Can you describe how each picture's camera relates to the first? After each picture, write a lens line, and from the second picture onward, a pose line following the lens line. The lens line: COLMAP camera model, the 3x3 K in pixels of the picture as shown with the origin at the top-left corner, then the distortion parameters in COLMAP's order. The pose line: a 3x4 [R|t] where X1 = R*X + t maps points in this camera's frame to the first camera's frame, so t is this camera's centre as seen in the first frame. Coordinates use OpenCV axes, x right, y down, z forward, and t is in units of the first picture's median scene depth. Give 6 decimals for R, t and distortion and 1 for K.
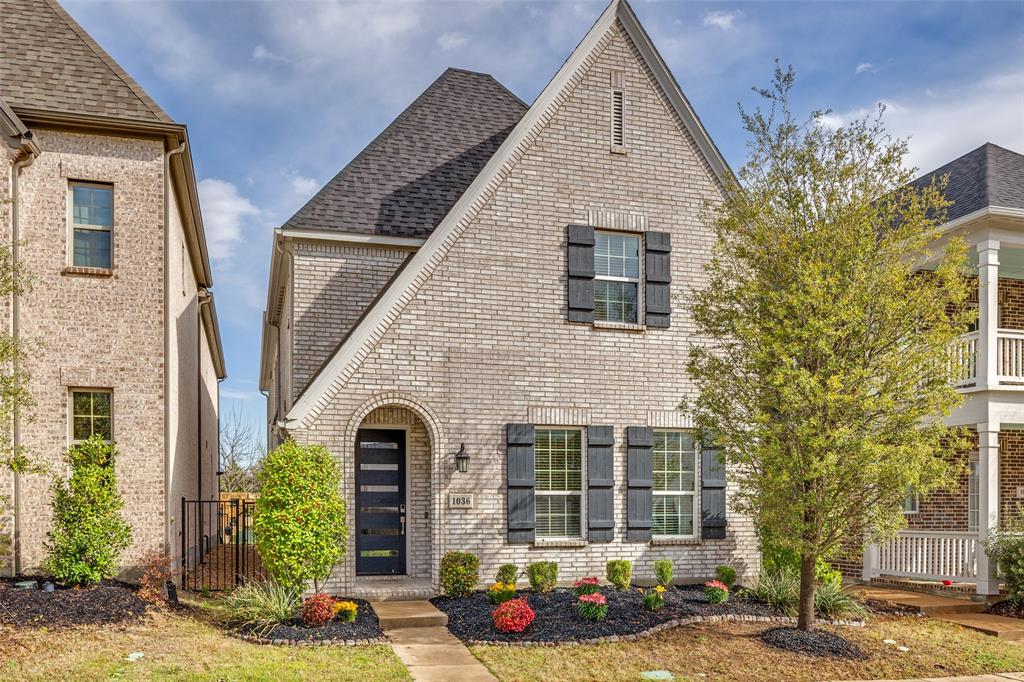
lens RADIAL K [[2819.6, 0, 508.4], [0, 2819.6, 338.2], [0, 0, 1]] dist [0.132840, 0.000000]
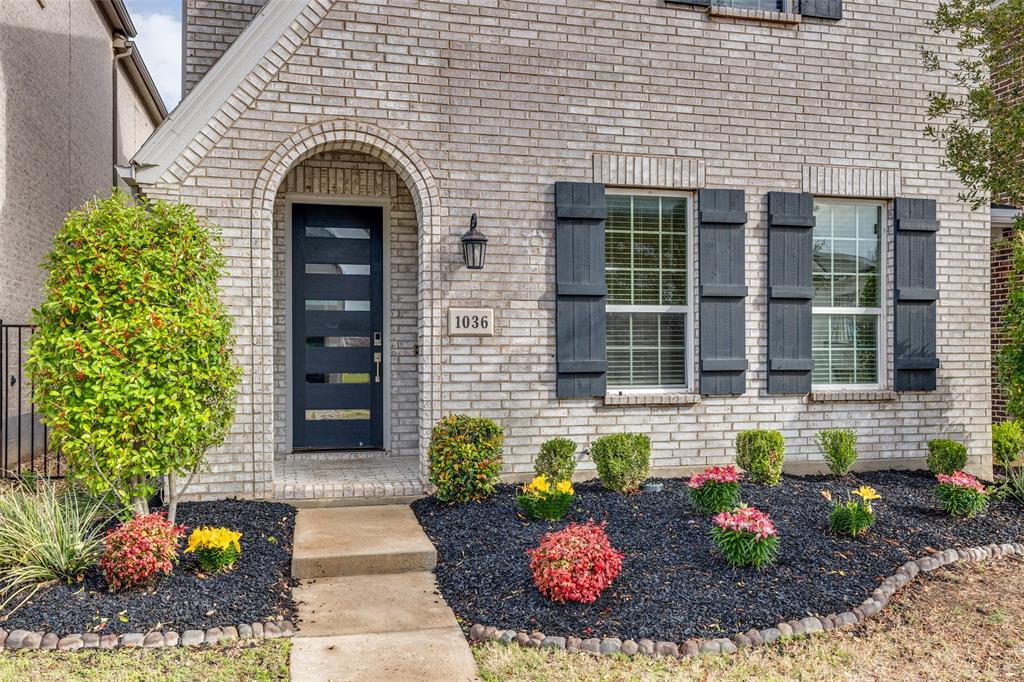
lens RADIAL K [[2819.6, 0, 512.1], [0, 2819.6, 340.1], [0, 0, 1]] dist [0.132840, 0.000000]
pose [[0.999928, 0.000291, -0.011980, -0.002324], [0.000367, 0.998493, 0.054887, 0.030751], [0.011978, -0.054887, 0.998421, 0.447515]]
